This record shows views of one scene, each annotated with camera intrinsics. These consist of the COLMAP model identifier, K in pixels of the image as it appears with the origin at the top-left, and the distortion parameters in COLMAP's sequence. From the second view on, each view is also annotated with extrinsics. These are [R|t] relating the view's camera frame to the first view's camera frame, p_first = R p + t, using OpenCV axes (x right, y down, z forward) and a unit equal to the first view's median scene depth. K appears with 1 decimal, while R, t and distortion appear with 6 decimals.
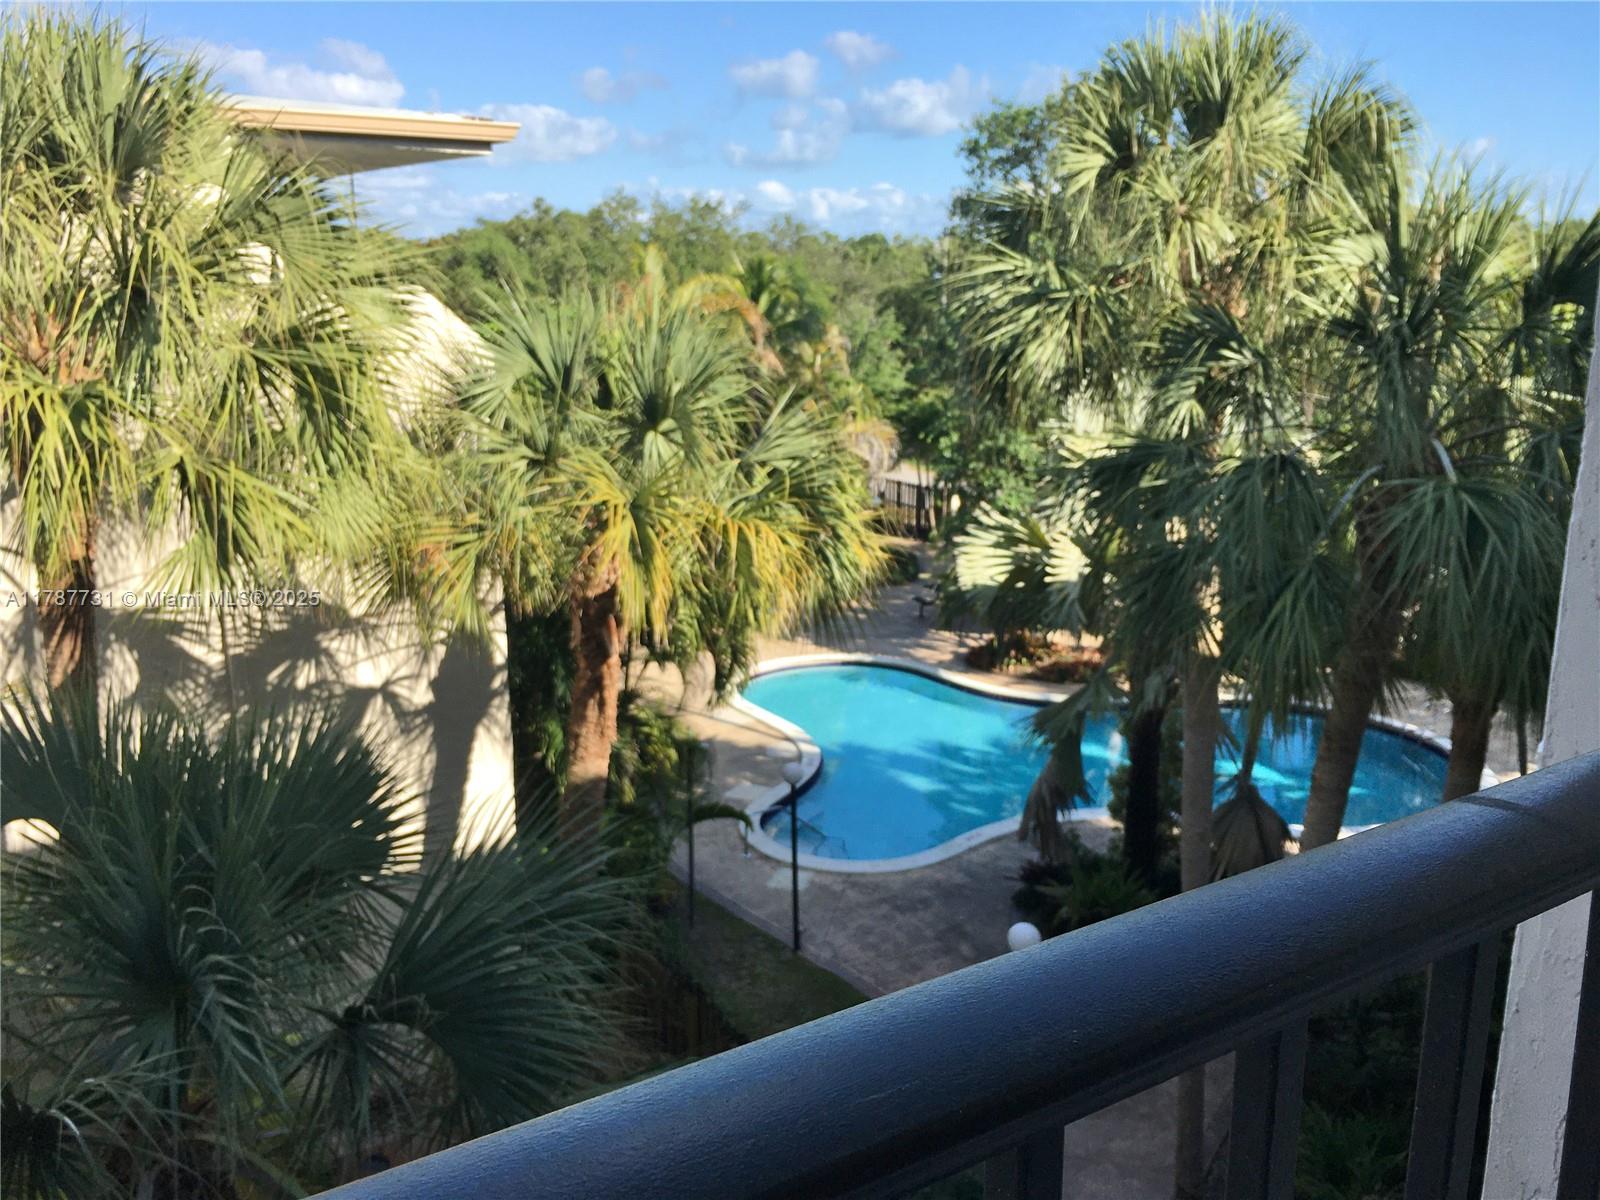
lens RADIAL K [[1367.7, 0, 799.0], [0, 1367.7, 596.9], [0, 0, 1]] dist [0.055765, -0.089231]
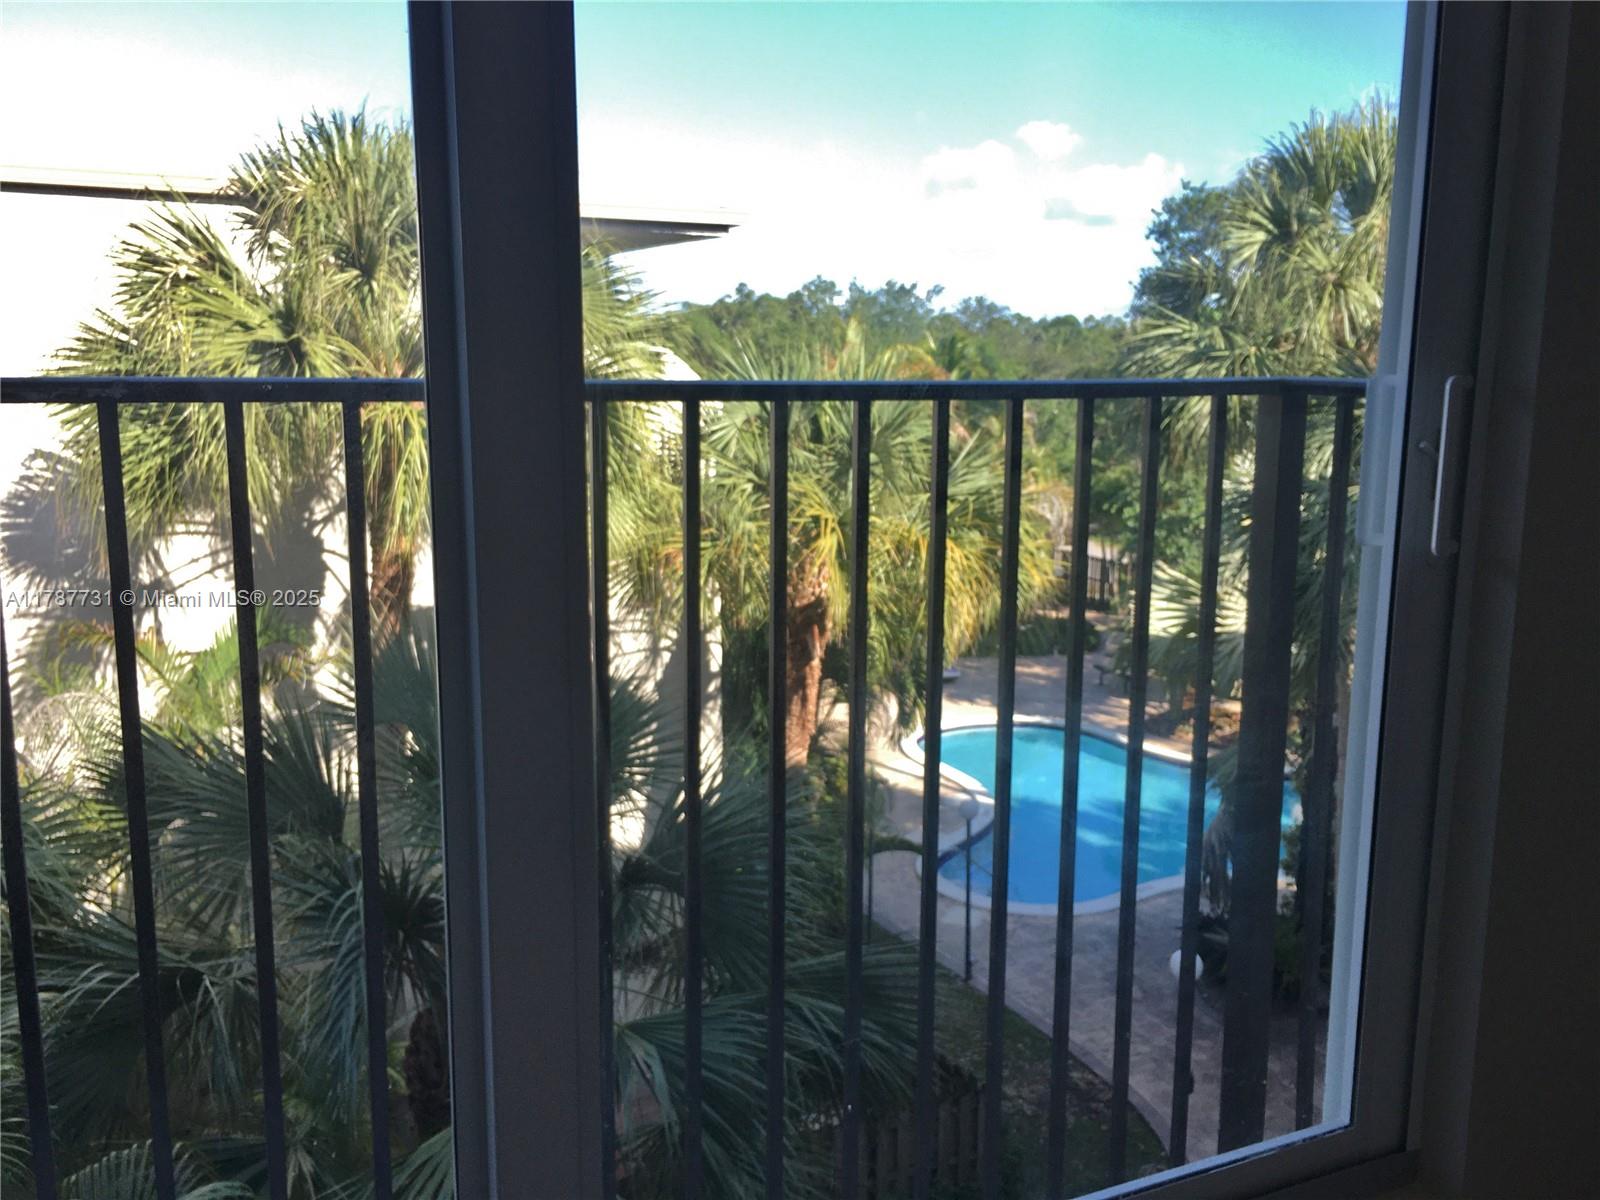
lens RADIAL K [[1367.7, 0, 796.6], [0, 1367.7, 600.0], [0, 0, 1]] dist [0.055765, -0.089231]
pose [[0.990462, 0.028756, -0.134753, 0.003076], [-0.036224, 0.997921, -0.053296, 0.049085], [0.132940, 0.057669, 0.989445, -0.134998]]
